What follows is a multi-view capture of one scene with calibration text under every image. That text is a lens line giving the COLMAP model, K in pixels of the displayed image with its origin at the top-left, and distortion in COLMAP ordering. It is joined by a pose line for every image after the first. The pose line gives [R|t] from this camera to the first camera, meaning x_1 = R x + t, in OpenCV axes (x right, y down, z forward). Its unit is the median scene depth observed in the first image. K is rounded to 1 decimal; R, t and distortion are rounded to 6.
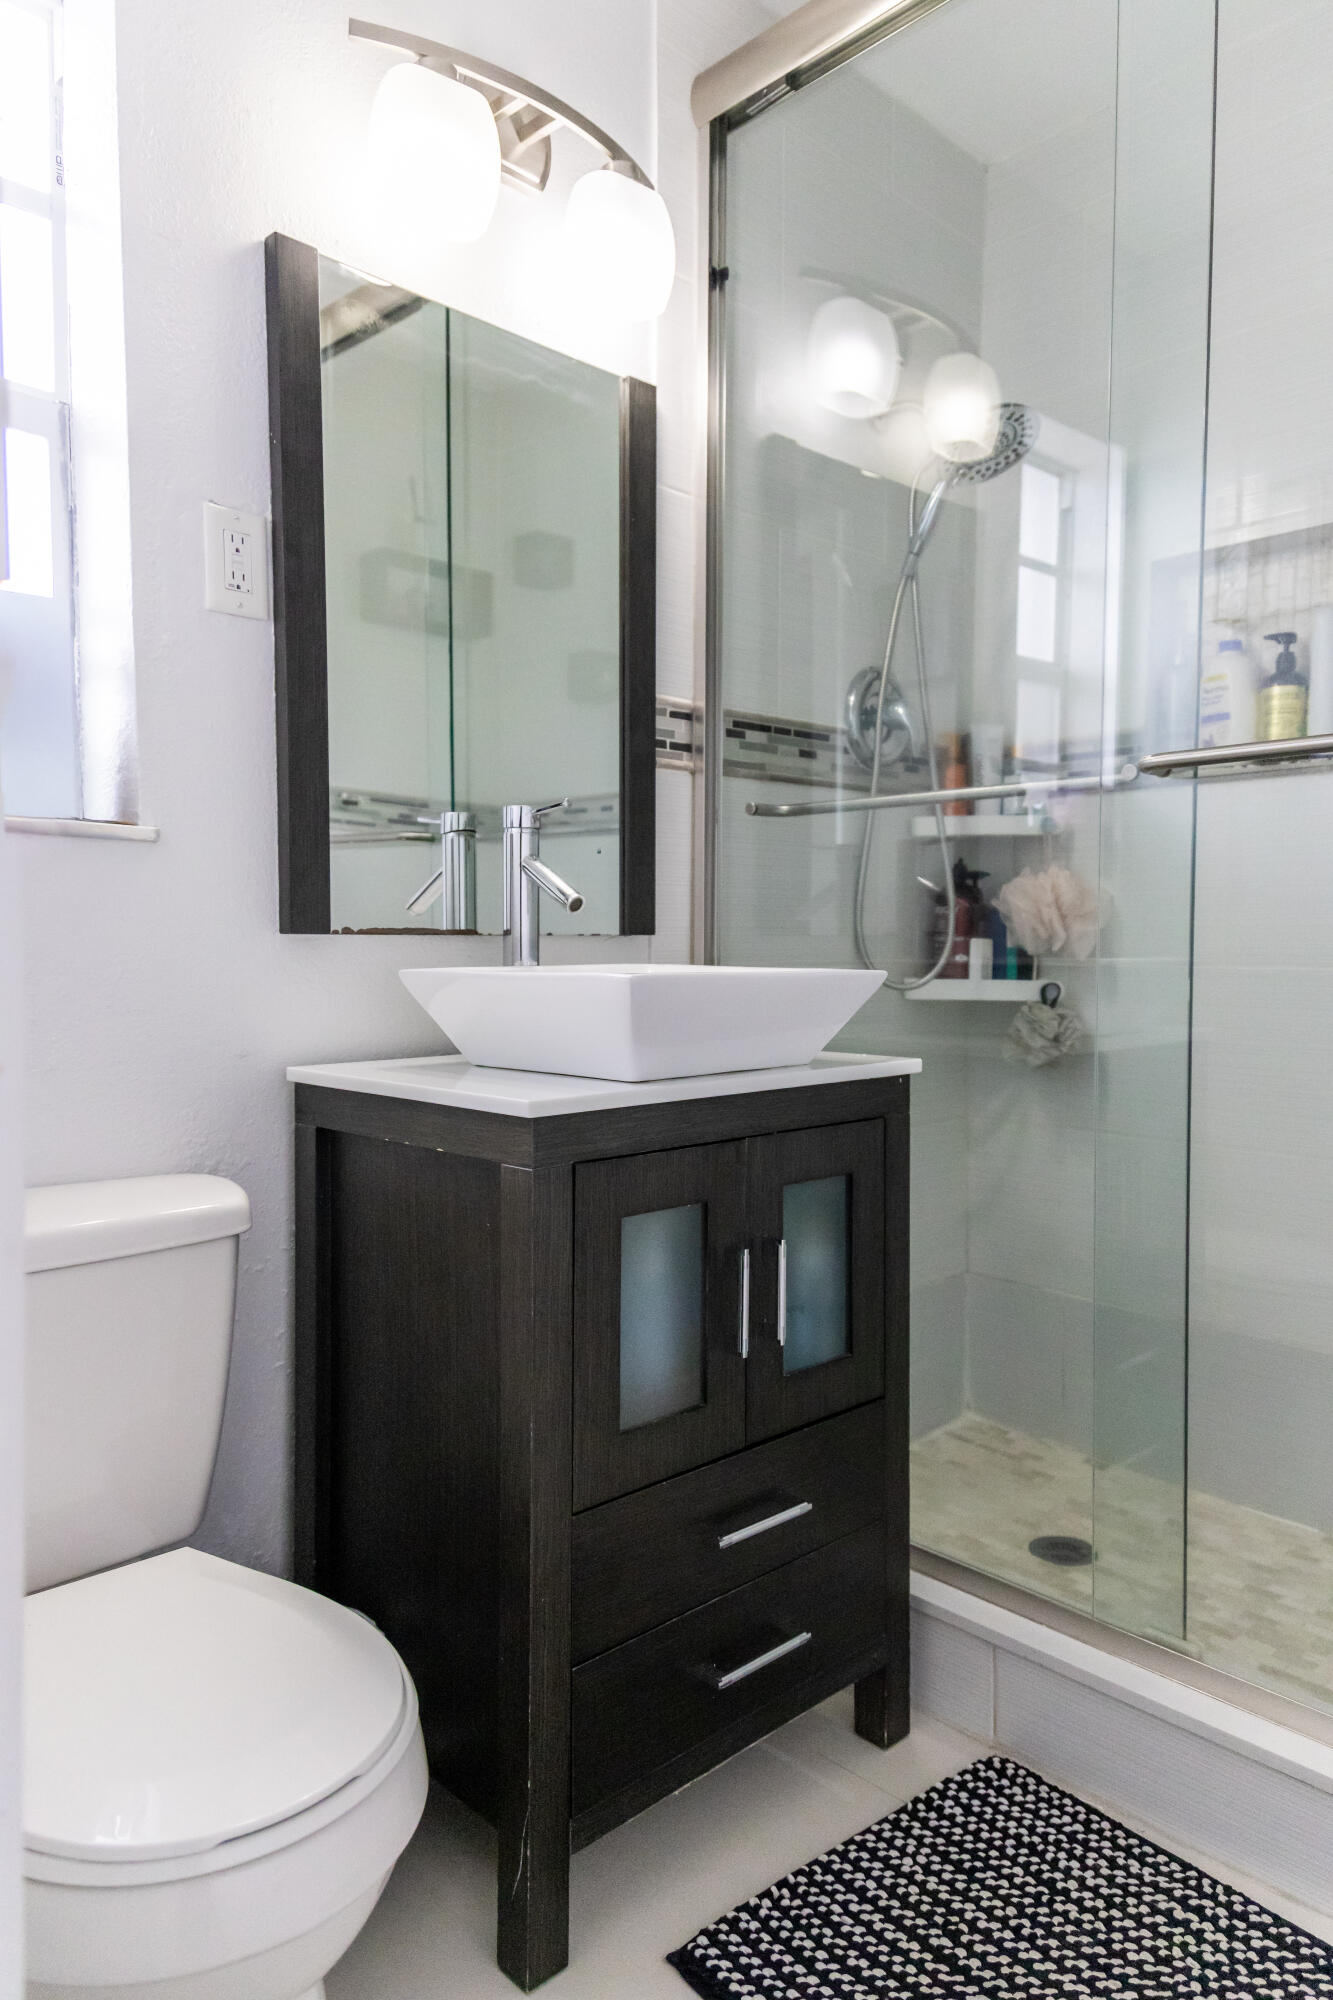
lens RADIAL K [[1322.4, 0, 661.8], [0, 1322.4, 1000.4], [0, 0, 1]] dist [0.090927, -0.060584]
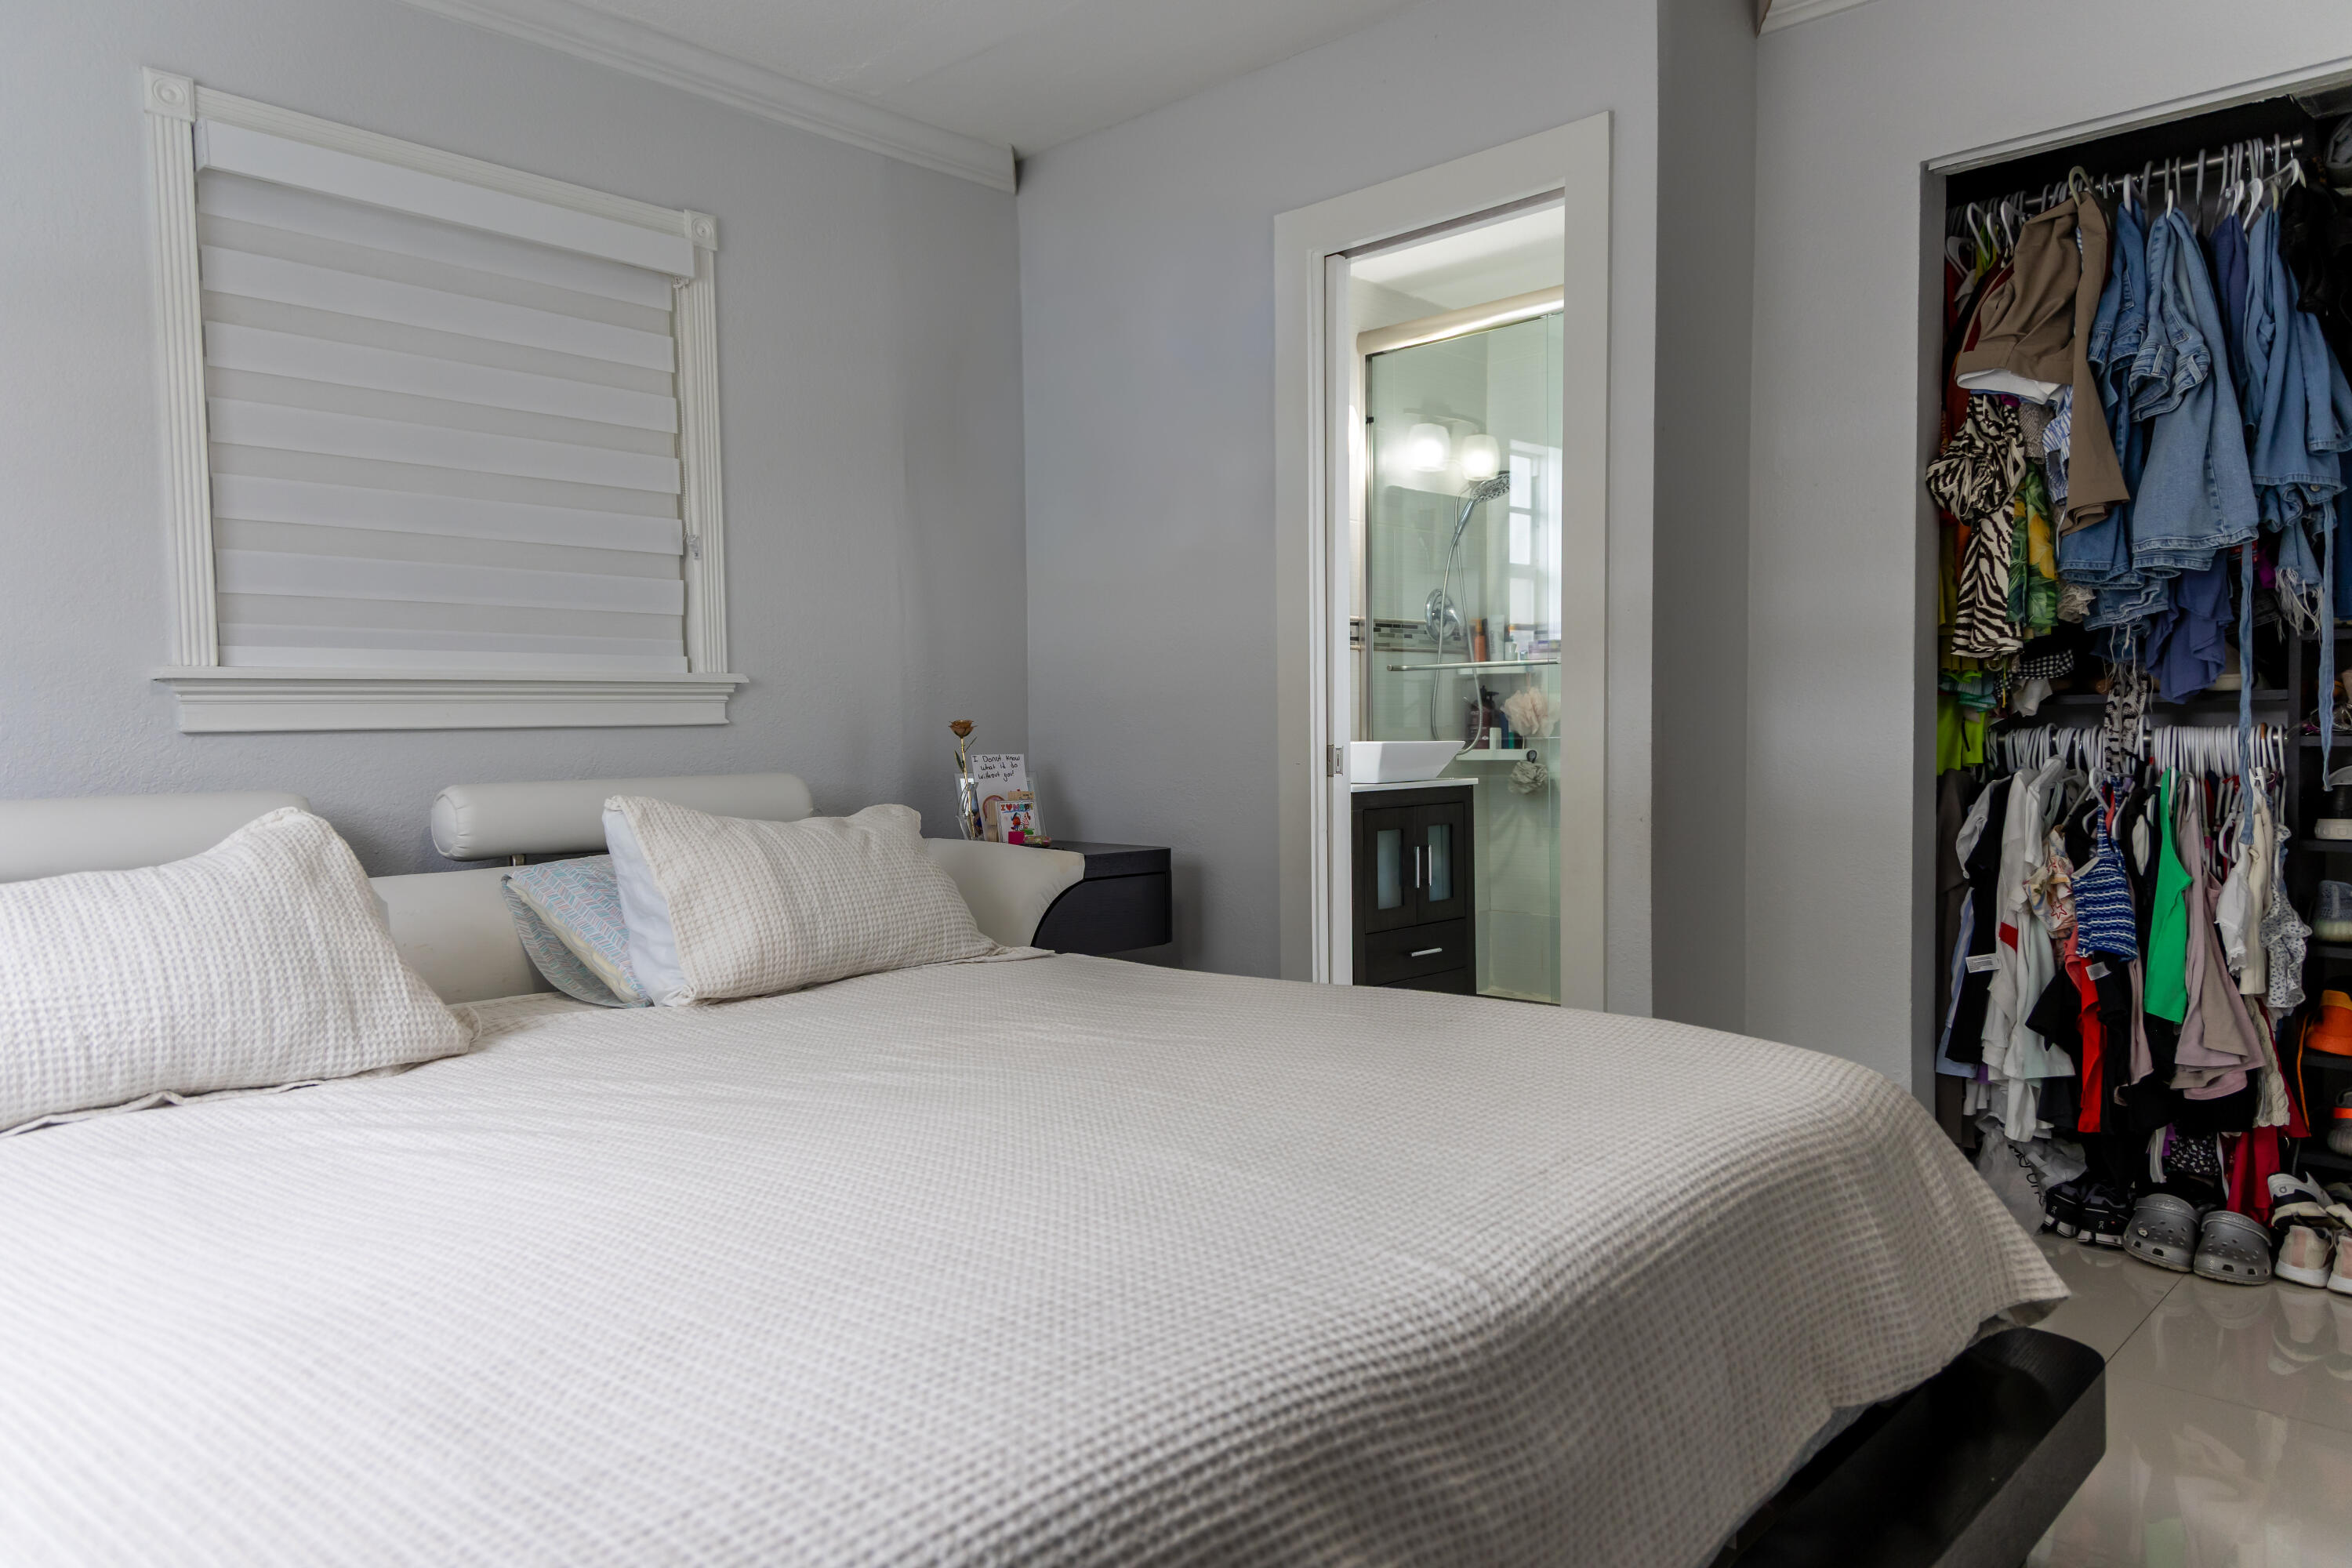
lens RADIAL K [[1555.2, 0, 1179.0], [0, 1555.2, 772.3], [0, 0, 1]] dist [0.090927, -0.060584]
pose [[0.998320, -0.015987, 0.055692, -0.342347], [0.017047, 0.999682, -0.018607, 0.052256], [-0.055377, 0.019525, 0.998275, -1.222240]]
